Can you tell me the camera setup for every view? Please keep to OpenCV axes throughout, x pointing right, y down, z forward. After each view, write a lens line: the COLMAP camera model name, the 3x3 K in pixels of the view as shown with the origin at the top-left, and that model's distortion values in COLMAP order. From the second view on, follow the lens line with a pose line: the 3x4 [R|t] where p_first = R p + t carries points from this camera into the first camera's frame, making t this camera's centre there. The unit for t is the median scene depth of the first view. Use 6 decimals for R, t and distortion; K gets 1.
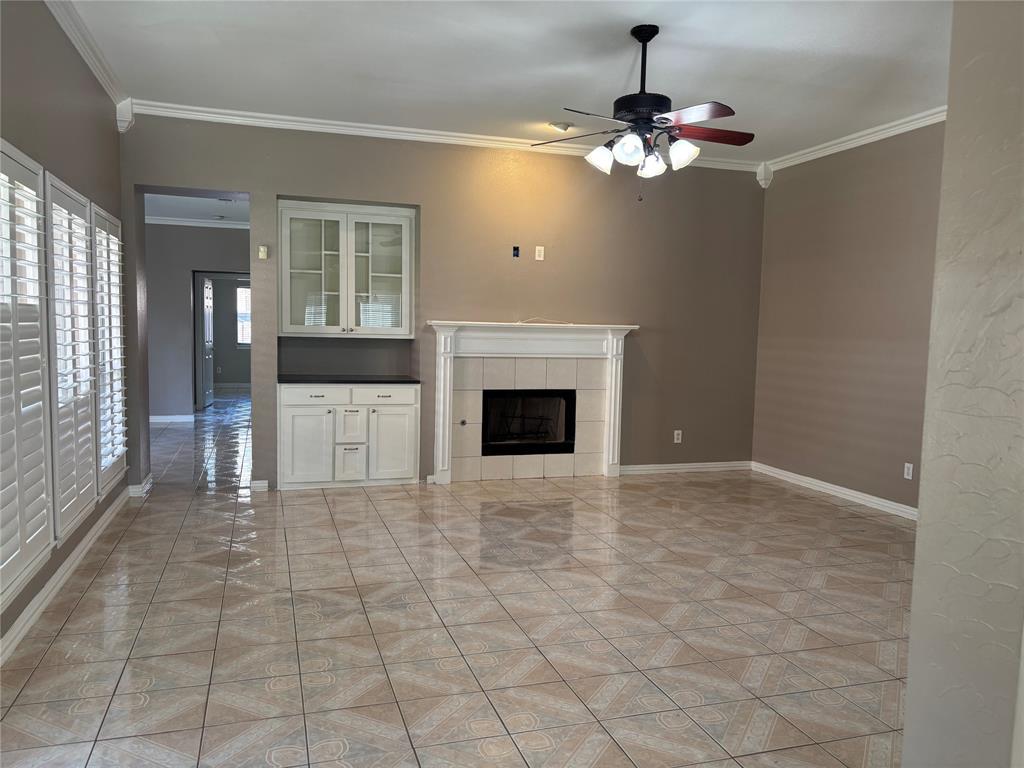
lens RADIAL K [[780.8, 0, 522.6], [0, 780.8, 397.3], [0, 0, 1]] dist [0.052308, -0.006540]
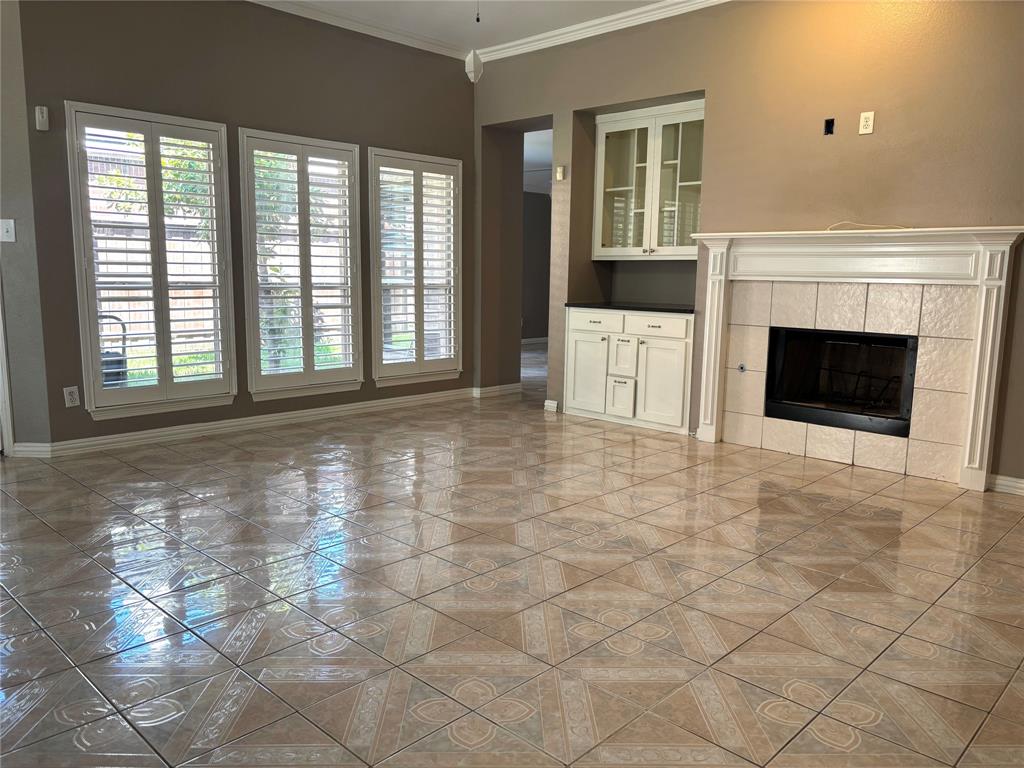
lens RADIAL K [[781.2, 0, 517.0], [0, 781.2, 395.8], [0, 0, 1]] dist [0.014156, -0.008175]
pose [[0.464673, 0.124229, -0.876725, 0.505771], [-0.085363, 0.991783, 0.095289, 0.005304], [0.881358, 0.030561, 0.471459, 0.452430]]
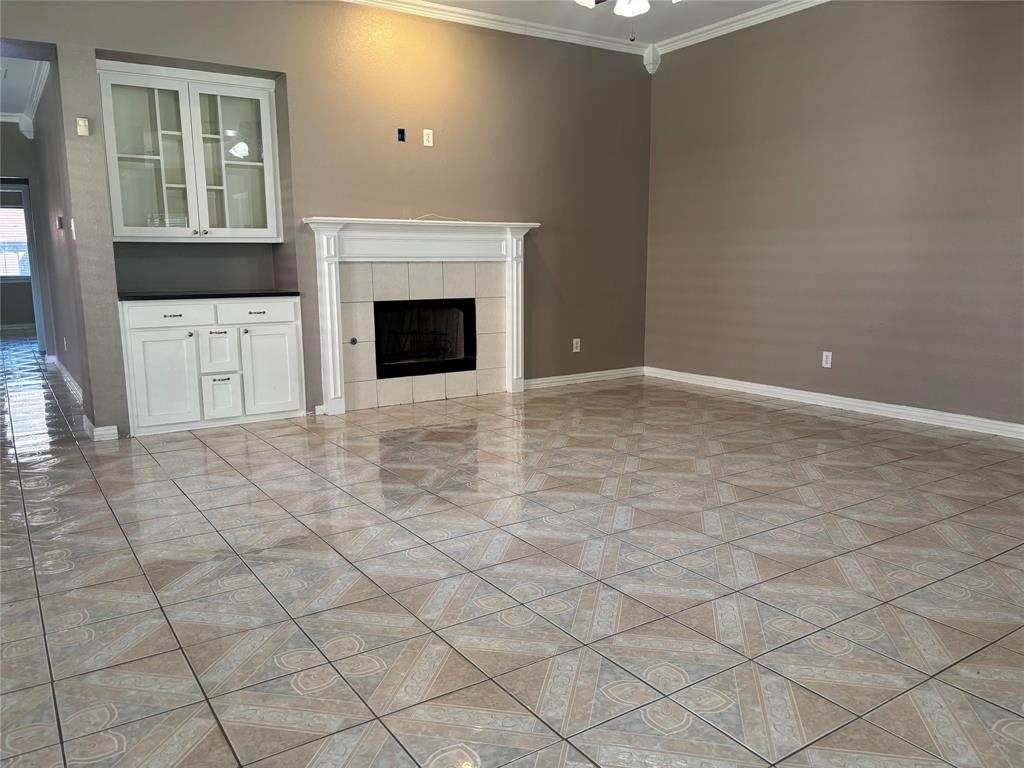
lens RADIAL K [[781.2, 0, 517.0], [0, 781.2, 395.8], [0, 0, 1]] dist [0.014156, -0.008175]
pose [[0.964558, -0.076021, 0.252685, -0.125813], [0.055524, 0.994634, 0.087290, 0.027908], [-0.257965, -0.070166, 0.963603, 0.133879]]
